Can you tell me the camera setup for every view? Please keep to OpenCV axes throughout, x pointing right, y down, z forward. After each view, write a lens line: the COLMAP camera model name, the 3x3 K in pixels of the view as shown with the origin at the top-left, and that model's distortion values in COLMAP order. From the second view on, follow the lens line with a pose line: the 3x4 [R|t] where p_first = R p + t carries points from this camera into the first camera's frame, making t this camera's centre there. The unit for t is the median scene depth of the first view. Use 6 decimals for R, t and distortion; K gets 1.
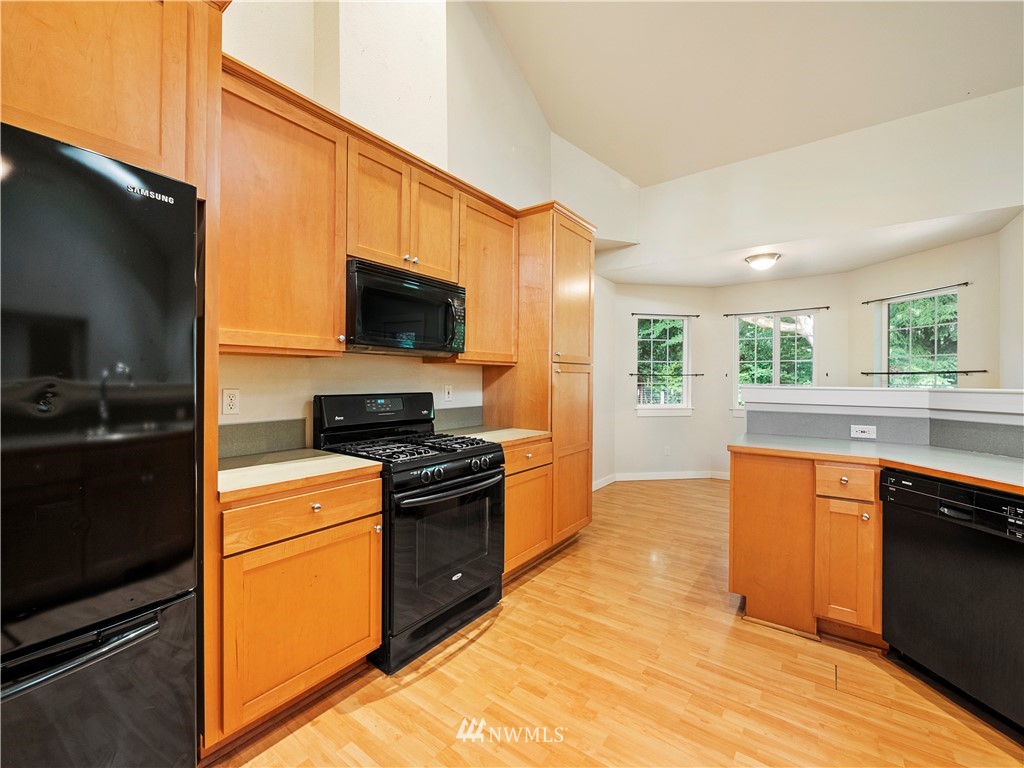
lens RADIAL K [[432.7, 0, 512.0], [0, 432.7, 380.4], [0, 0, 1]] dist [-0.004480, 0.000892]
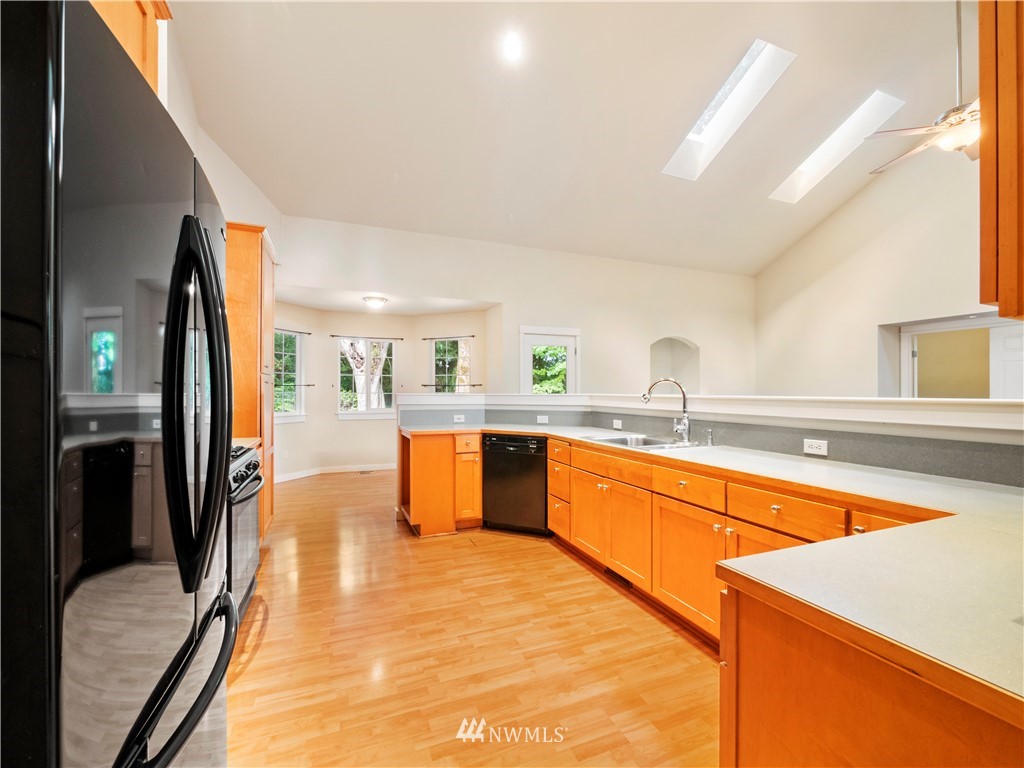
lens RADIAL K [[432.7, 0, 514.9], [0, 432.7, 387.8], [0, 0, 1]] dist [-0.004480, 0.000892]
pose [[0.516920, 0.003015, 0.856029, -0.765019], [0.001408, 0.999989, -0.004373, -0.001666], [-0.856033, 0.003466, 0.516910, -0.161850]]
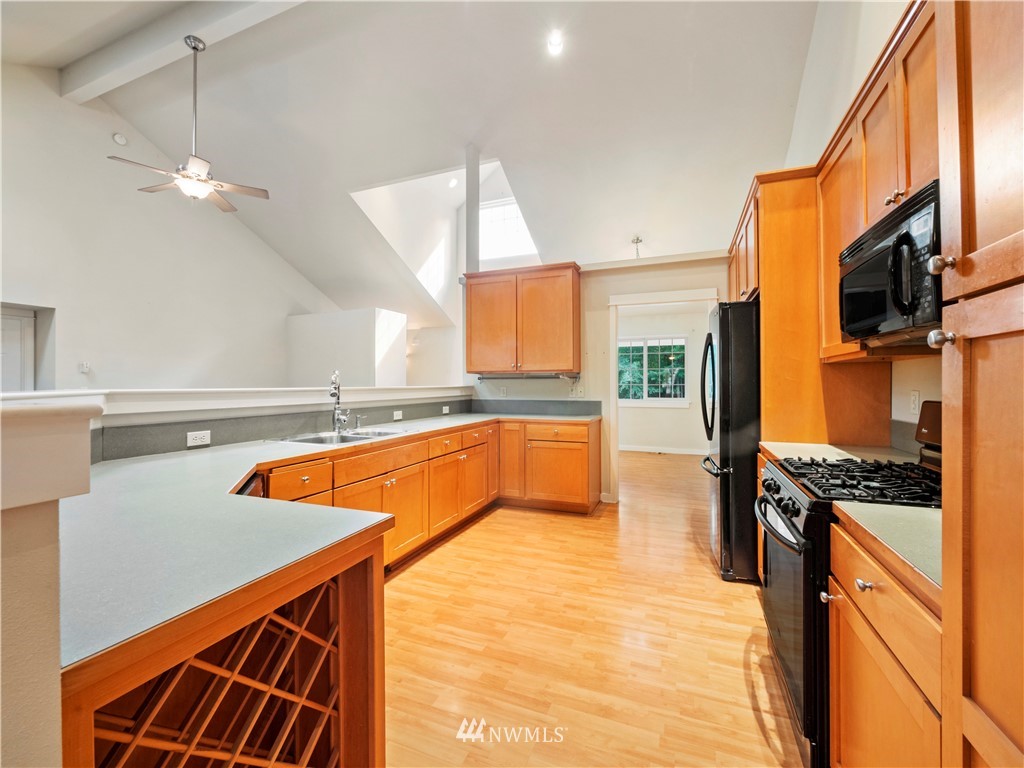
lens RADIAL K [[432.7, 0, 508.6], [0, 432.7, 387.2], [0, 0, 1]] dist [-0.004480, 0.000892]
pose [[-0.969150, -0.002728, -0.246456, 0.576203], [-0.004211, 0.999976, 0.005490, 0.006819], [0.246435, 0.006359, -0.969139, 1.739185]]
